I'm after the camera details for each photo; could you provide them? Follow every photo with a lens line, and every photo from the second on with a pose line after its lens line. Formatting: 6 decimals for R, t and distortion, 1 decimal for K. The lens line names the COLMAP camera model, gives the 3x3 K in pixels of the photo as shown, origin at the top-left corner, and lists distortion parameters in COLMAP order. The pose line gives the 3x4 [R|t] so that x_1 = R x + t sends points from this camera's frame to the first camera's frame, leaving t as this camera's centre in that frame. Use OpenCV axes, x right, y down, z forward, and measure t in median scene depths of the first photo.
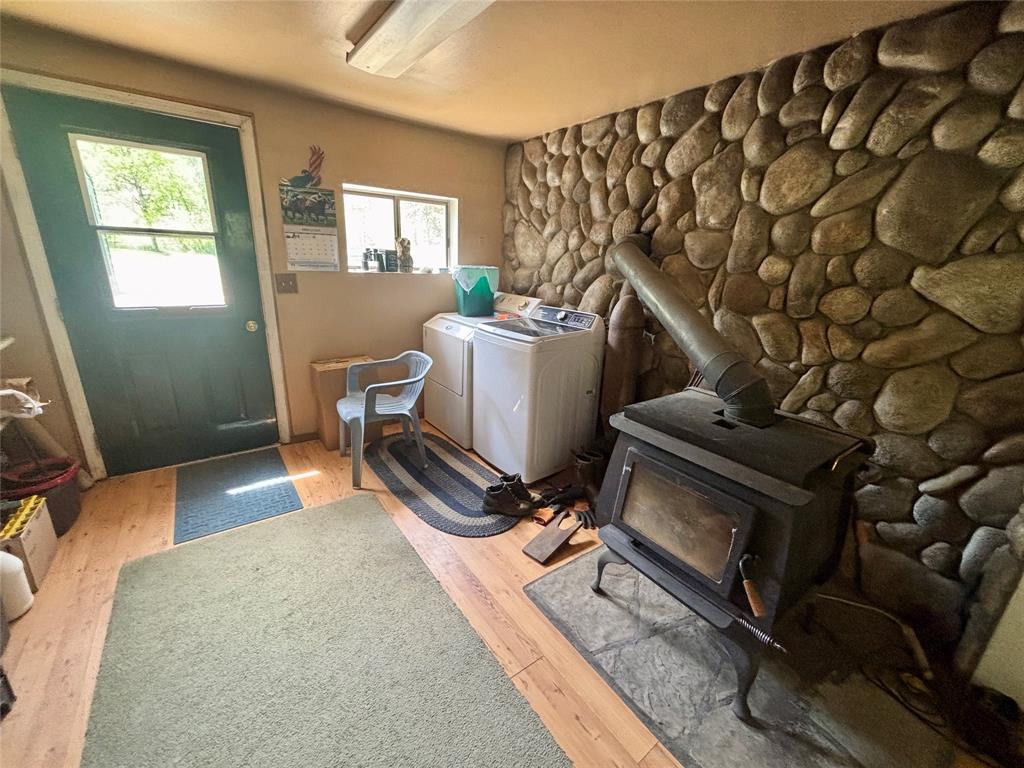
lens RADIAL K [[408.4, 0, 509.3], [0, 408.4, 383.1], [0, 0, 1]] dist [-0.003442, -0.001775]
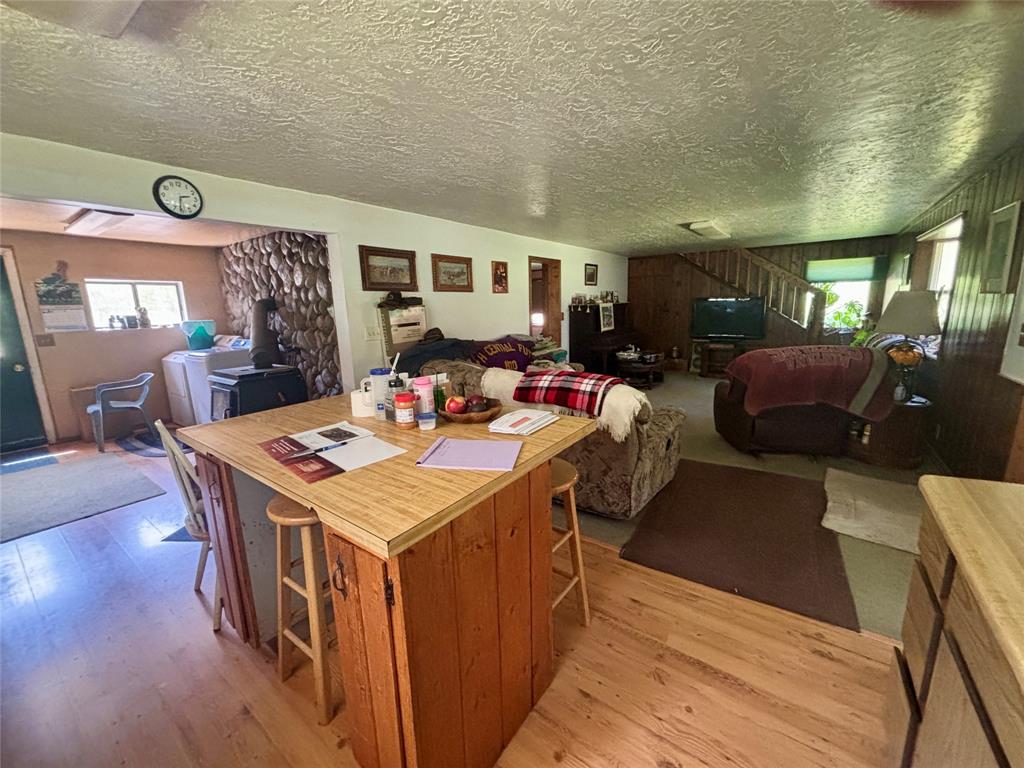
lens RADIAL K [[408.4, 0, 513.6], [0, 408.4, 385.8], [0, 0, 1]] dist [-0.003442, -0.001775]
pose [[0.948411, -0.126388, 0.290761, 0.689928], [0.157610, 0.983706, -0.086501, 0.346747], [-0.275091, 0.127865, 0.952878, -0.968989]]
